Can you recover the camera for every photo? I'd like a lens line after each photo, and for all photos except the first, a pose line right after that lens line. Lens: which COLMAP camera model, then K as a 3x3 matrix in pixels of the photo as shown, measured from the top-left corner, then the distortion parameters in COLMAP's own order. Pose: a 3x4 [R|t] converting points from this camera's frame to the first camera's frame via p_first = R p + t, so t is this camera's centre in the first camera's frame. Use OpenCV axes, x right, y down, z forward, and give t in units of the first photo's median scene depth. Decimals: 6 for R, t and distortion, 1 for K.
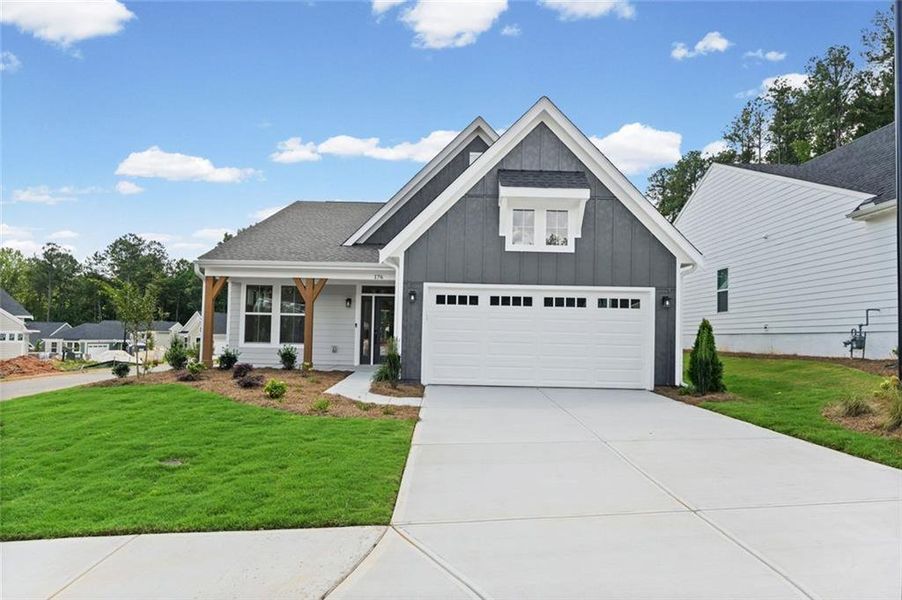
lens RADIAL K [[552.1, 0, 445.9], [0, 552.1, 315.2], [0, 0, 1]] dist [-0.001596, -0.000428]
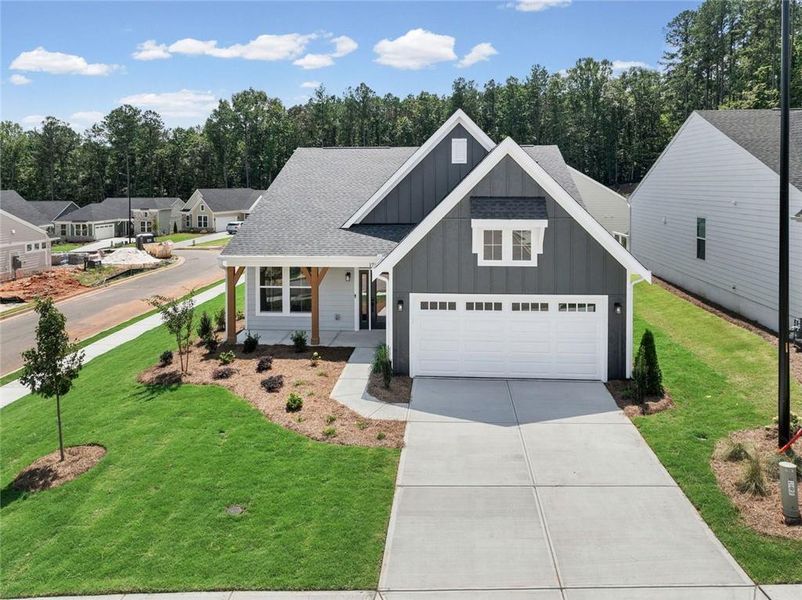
lens RADIAL K [[596.0, 0, 402.9], [0, 596.0, 194.4], [0, 0, 1]] dist [0.002252, 0.005839]
pose [[0.996089, -0.025338, -0.084649, 0.059340], [0.030309, 0.997859, 0.057962, -0.344646], [0.082999, -0.060301, 0.994724, -0.270914]]
